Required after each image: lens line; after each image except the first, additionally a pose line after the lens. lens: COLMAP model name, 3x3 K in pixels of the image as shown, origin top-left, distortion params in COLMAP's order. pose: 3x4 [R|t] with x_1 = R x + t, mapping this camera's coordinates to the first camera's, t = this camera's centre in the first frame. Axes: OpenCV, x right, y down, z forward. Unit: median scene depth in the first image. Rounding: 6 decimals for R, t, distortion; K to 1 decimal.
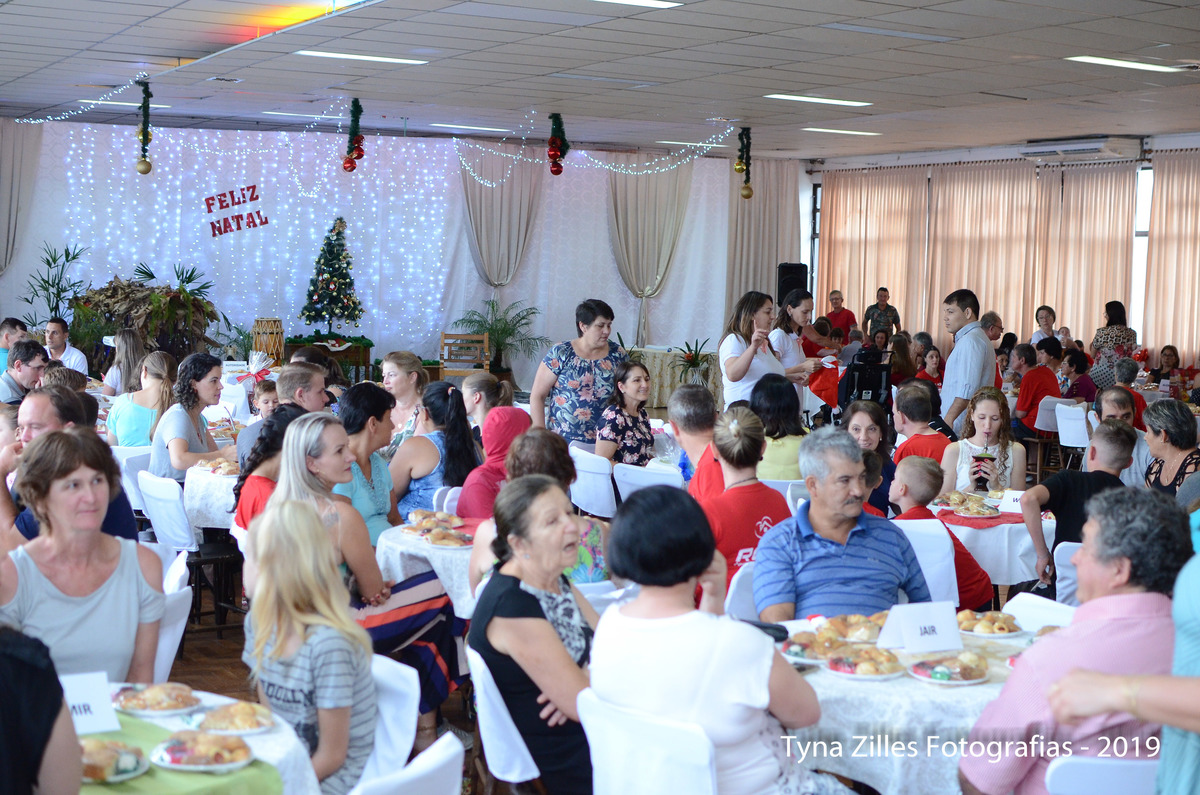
lens RADIAL K [[1843.0, 0, 600.0], [0, 1843.0, 396.3], [0, 0, 1]] dist [-0.157748, 0.121404]
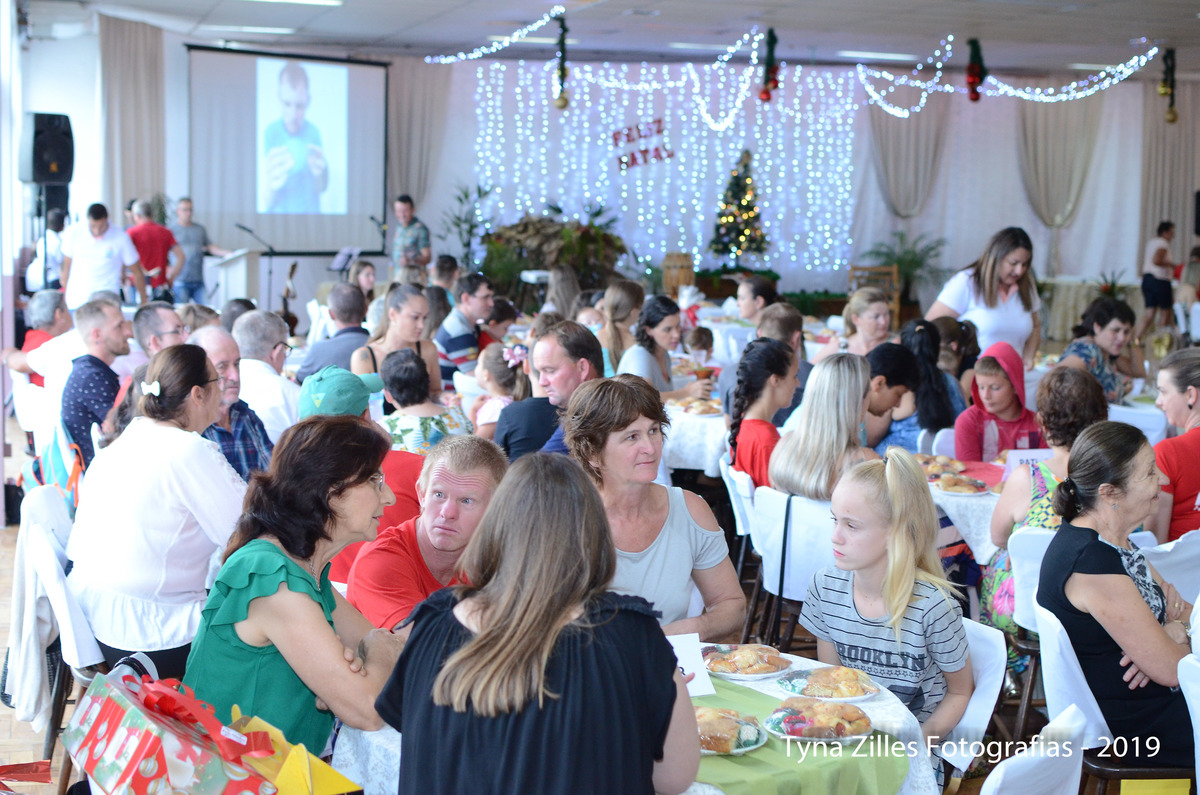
lens RADIAL K [[1843.0, 0, 600.0], [0, 1843.0, 396.3], [0, 0, 1]] dist [-0.157748, 0.121404]
pose [[0.979697, 0.002957, -0.200462, -0.020381], [0.004519, 0.999311, 0.036828, -0.001201], [0.200432, -0.036986, 0.979009, 0.008262]]
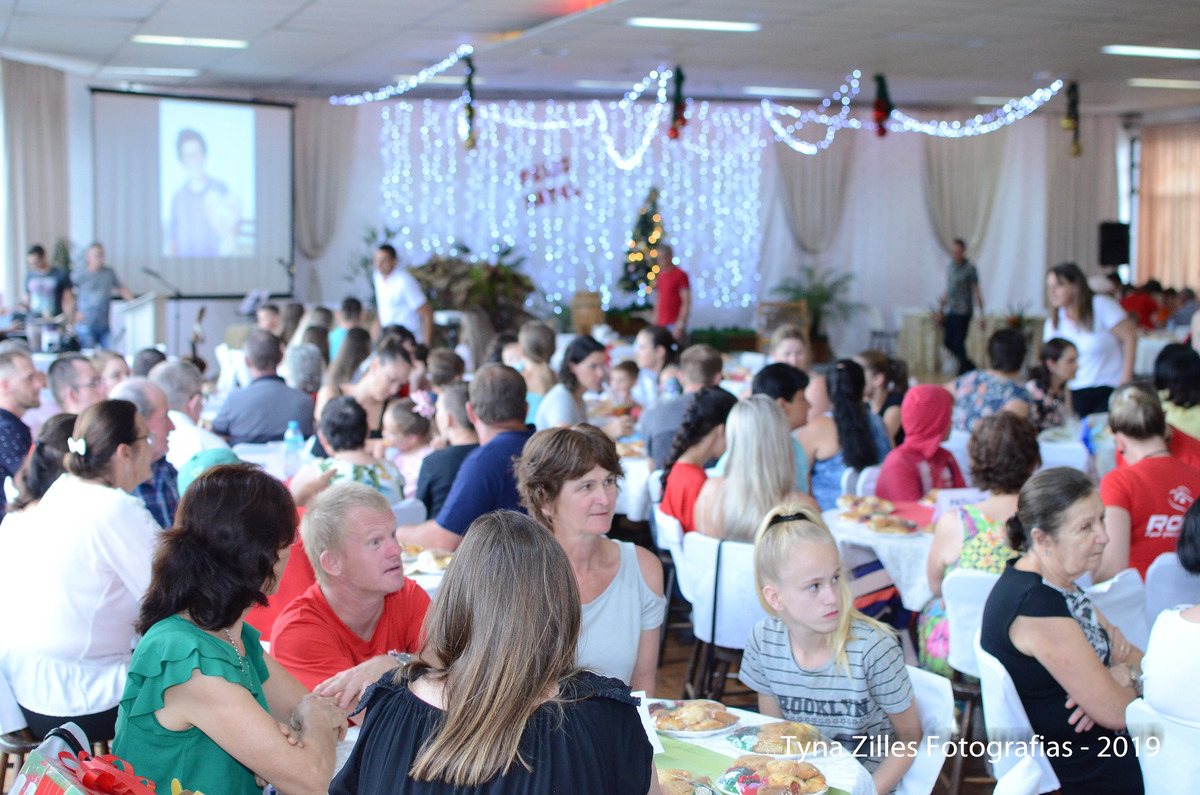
lens RADIAL K [[1847.8, 0, 577.1], [0, 1847.8, 360.5], [0, 0, 1]] dist [-0.164260, 0.021841]
pose [[0.986654, -0.018609, -0.161766, -0.023711], [0.018460, 0.999827, -0.002425, -0.002316], [0.161783, -0.000594, 0.986826, 0.010942]]
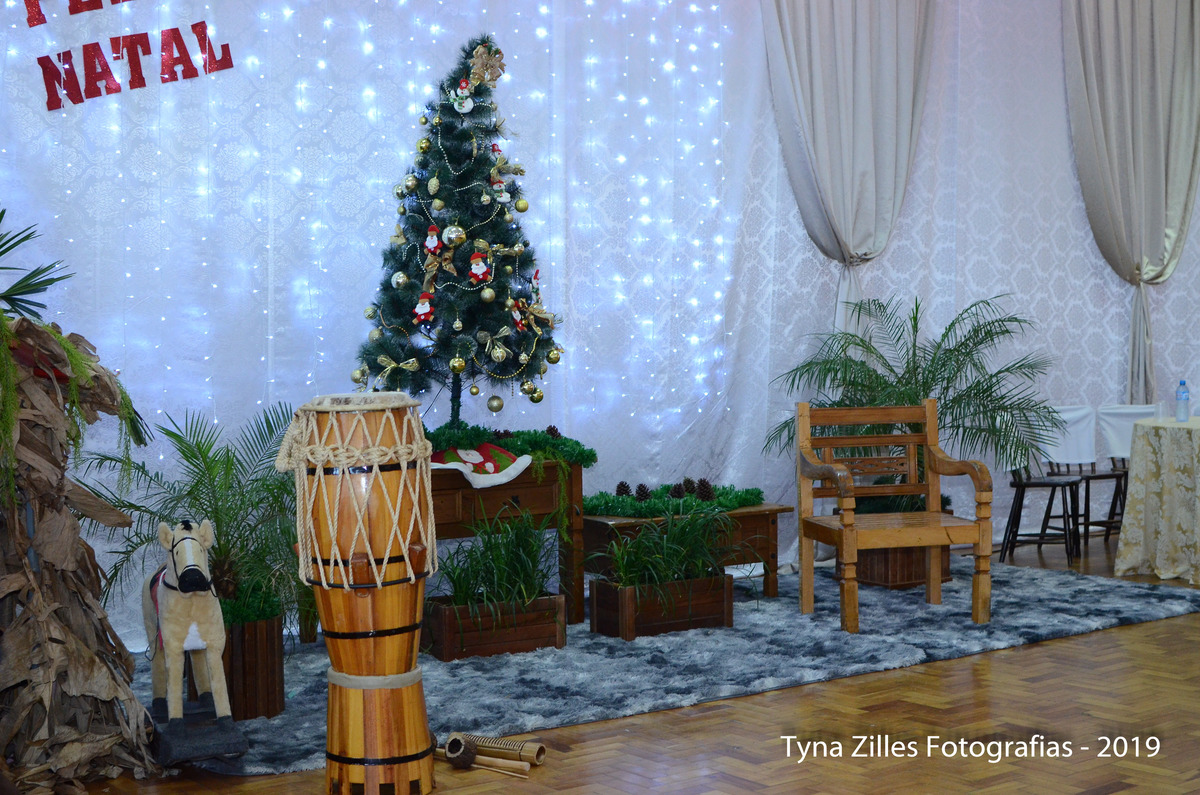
lens RADIAL K [[1843.0, 0, 600.0], [0, 1843.0, 396.3], [0, 0, 1]] dist [-0.157748, 0.121404]
pose [[0.988181, -0.047886, 0.145620, -0.171811], [0.049448, 0.998751, -0.007123, -0.036987], [-0.145097, 0.014239, 0.989315, 0.716499]]
